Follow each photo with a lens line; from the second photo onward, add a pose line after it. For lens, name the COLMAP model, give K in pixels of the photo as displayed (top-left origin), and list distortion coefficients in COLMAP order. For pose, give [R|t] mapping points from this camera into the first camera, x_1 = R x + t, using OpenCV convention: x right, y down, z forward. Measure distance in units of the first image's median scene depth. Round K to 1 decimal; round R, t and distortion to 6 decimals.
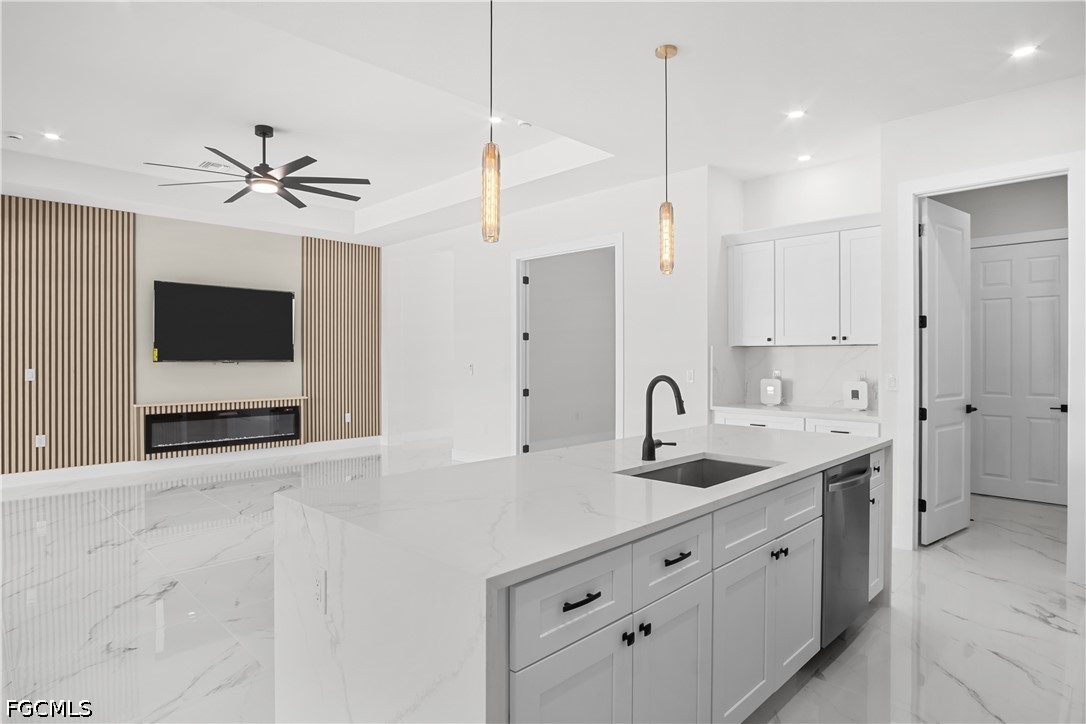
lens RADIAL K [[610.7, 0, 534.5], [0, 610.7, 342.7], [0, 0, 1]] dist [-0.020339, 0.002943]
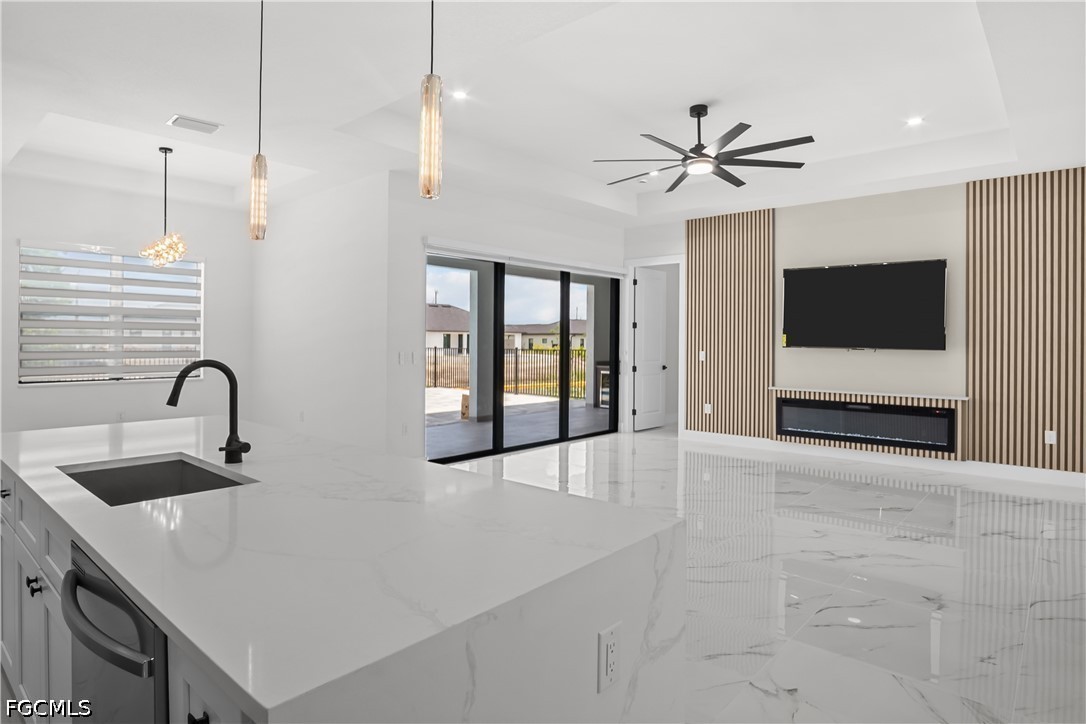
lens RADIAL K [[610.7, 0, 534.5], [0, 610.7, 342.7], [0, 0, 1]] dist [-0.020339, 0.002943]
pose [[0.057887, -0.003096, -0.998318, 0.378653], [0.007849, 0.999966, -0.002646, 0.022546], [0.998292, -0.007682, 0.057909, 0.498862]]
